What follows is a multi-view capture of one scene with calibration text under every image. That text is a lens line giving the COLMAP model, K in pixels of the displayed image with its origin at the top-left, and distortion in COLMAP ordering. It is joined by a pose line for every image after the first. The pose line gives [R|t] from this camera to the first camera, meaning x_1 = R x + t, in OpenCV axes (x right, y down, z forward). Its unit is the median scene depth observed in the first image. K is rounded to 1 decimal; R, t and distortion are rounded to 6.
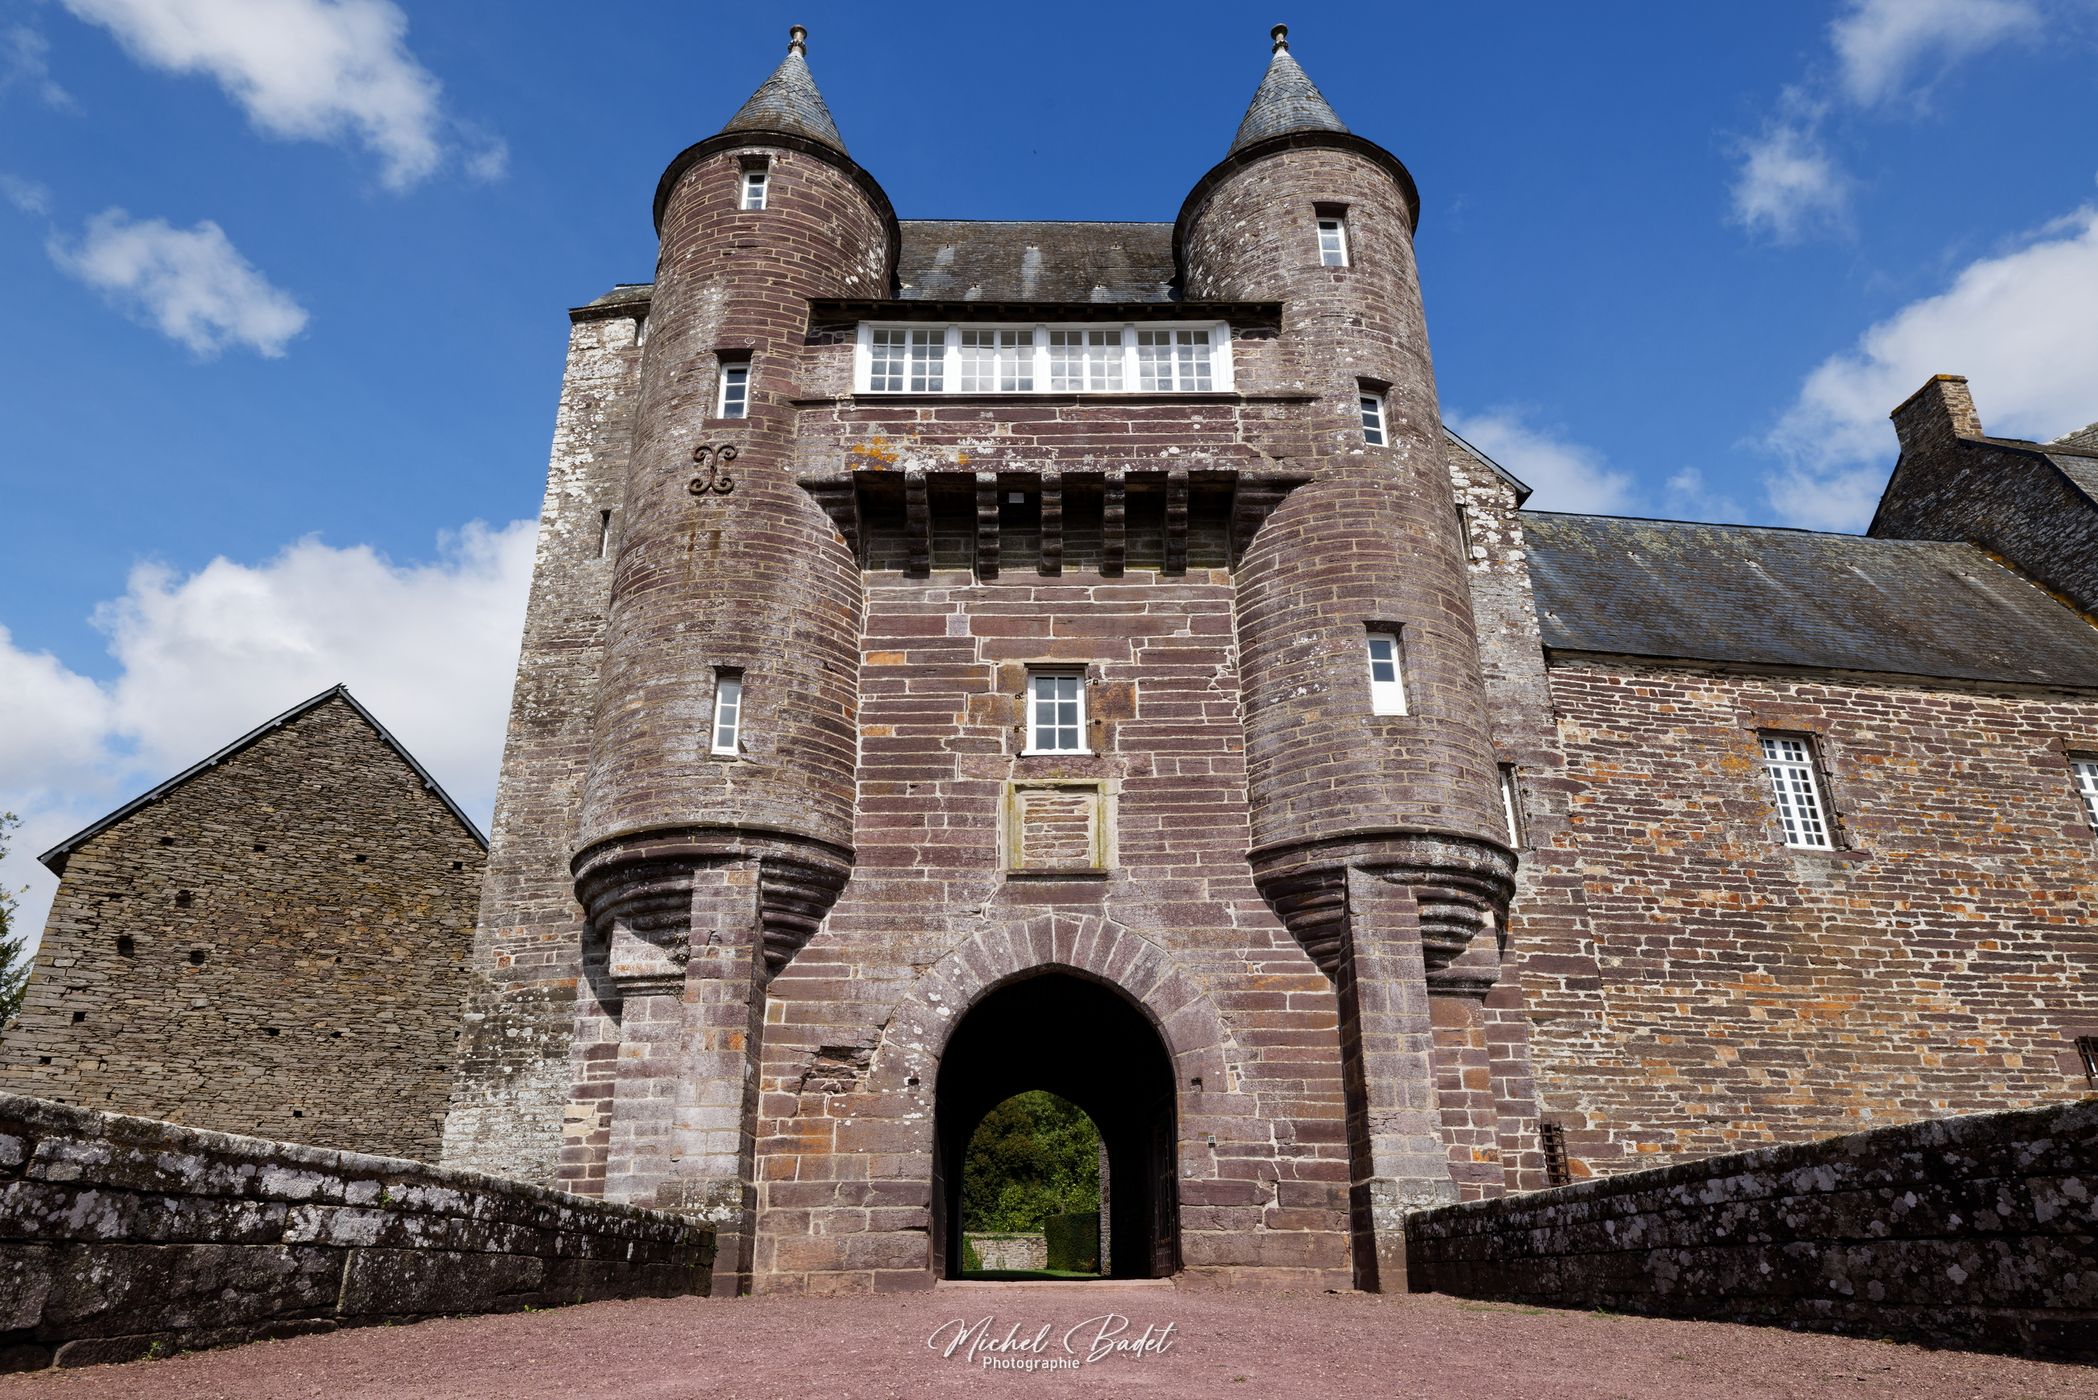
lens RADIAL K [[1317.0, 0, 1049.0], [0, 1317.0, 700.0], [0, 0, 1]] dist [0.005008, 0.006934]
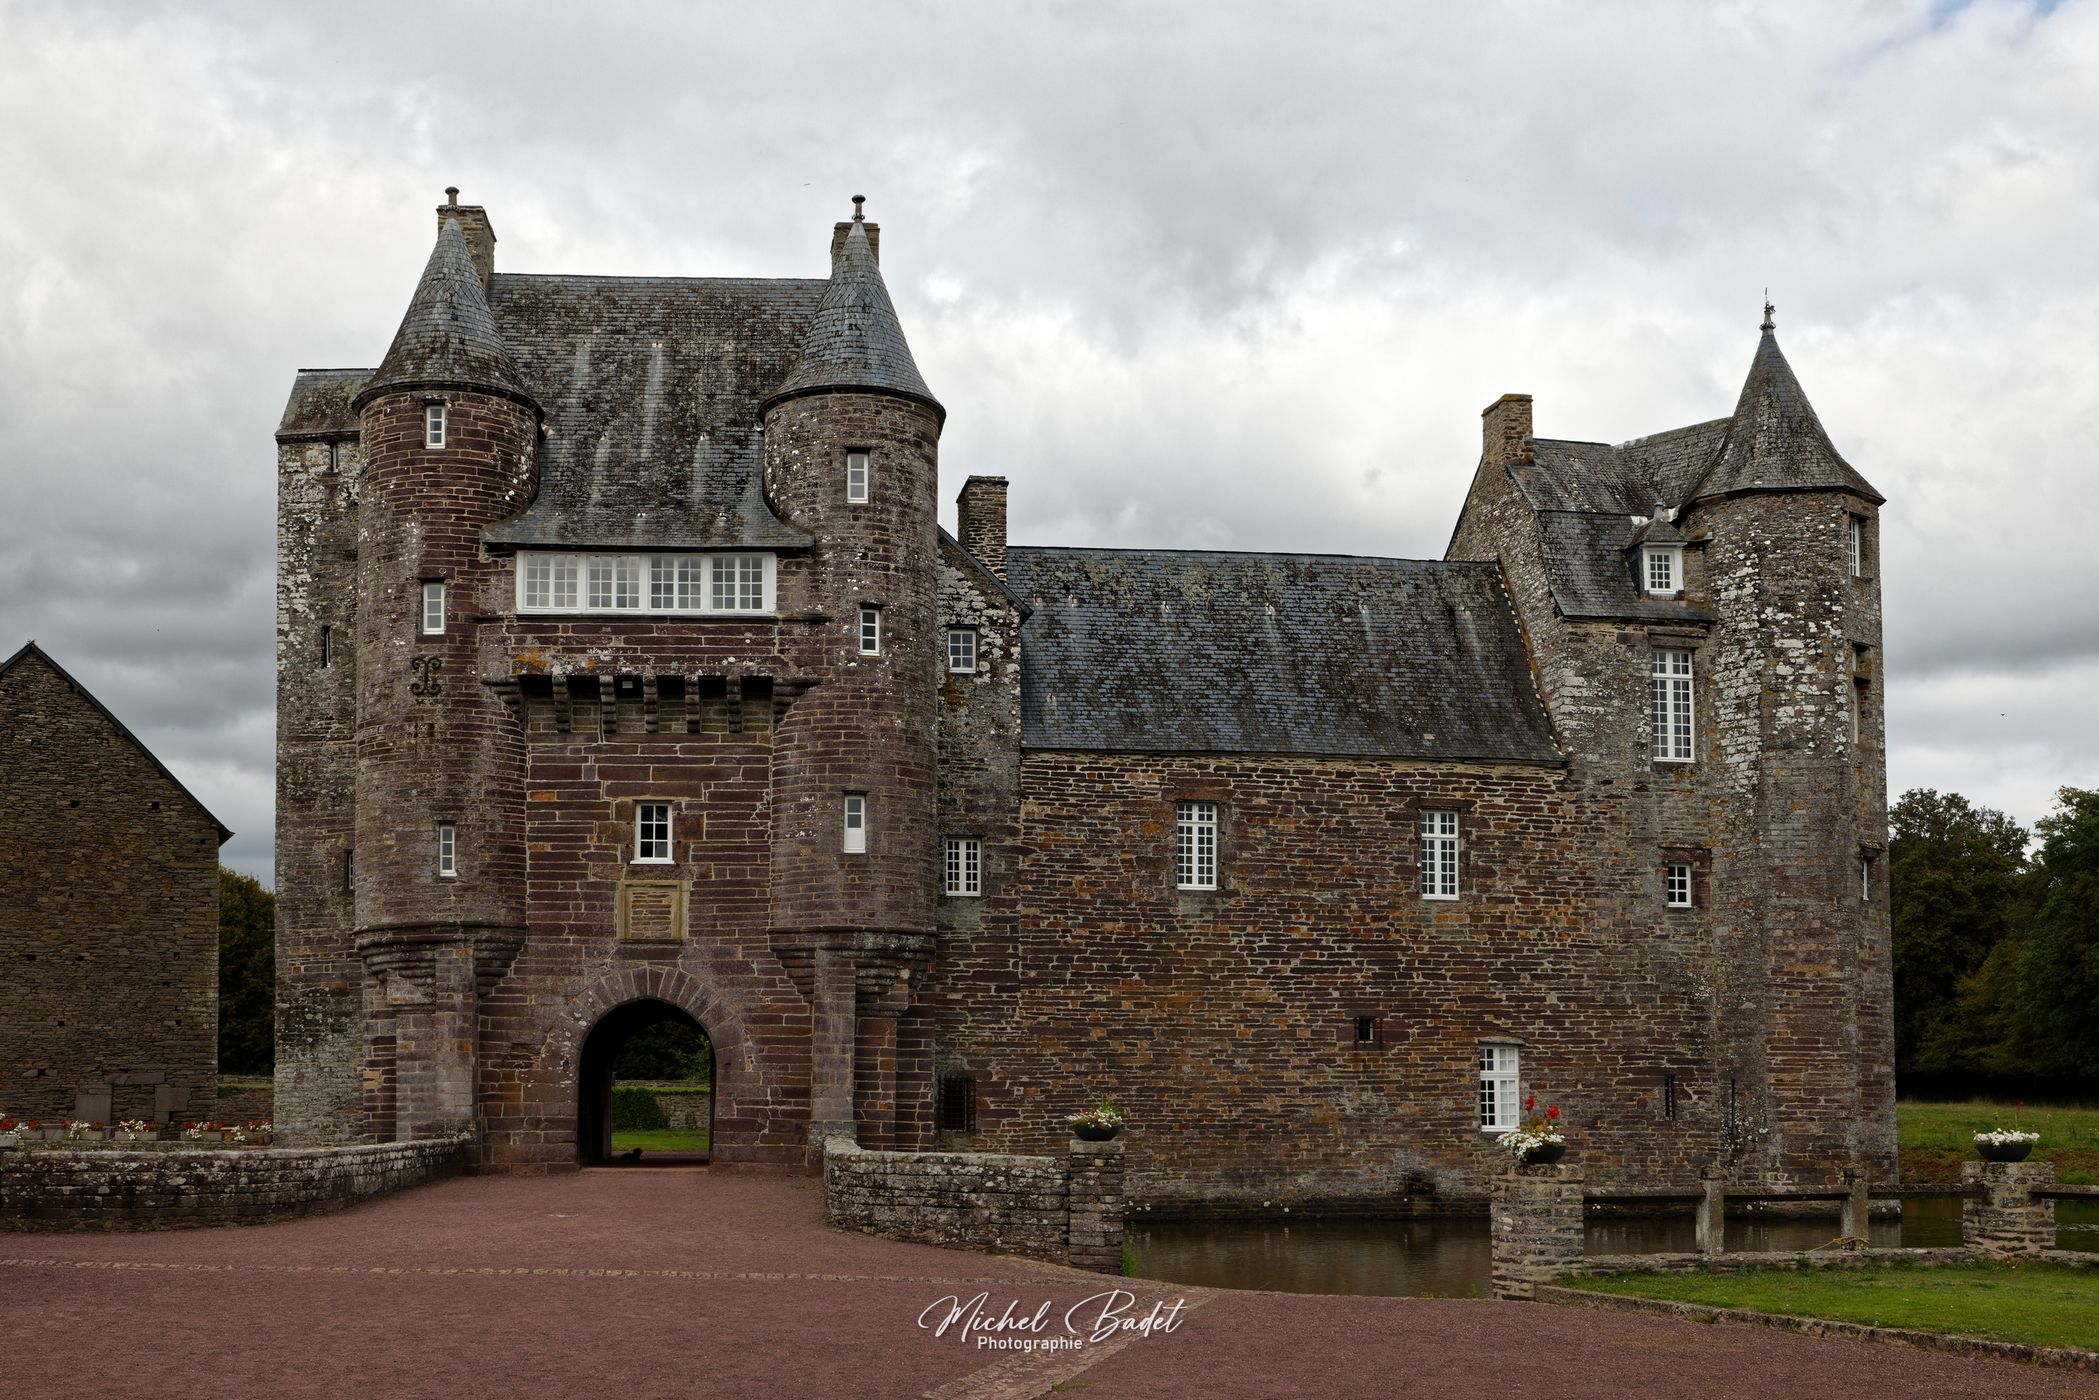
lens RADIAL K [[3715.0, 0, 1049.5], [0, 3715.0, 700.0], [0, 0, 1]] dist [0.015604, -0.068139]
pose [[0.999815, 0.010237, 0.016292, 0.385198], [-0.014768, 0.951046, 0.308697, -1.445296], [-0.012334, -0.308880, 0.951021, -3.016548]]
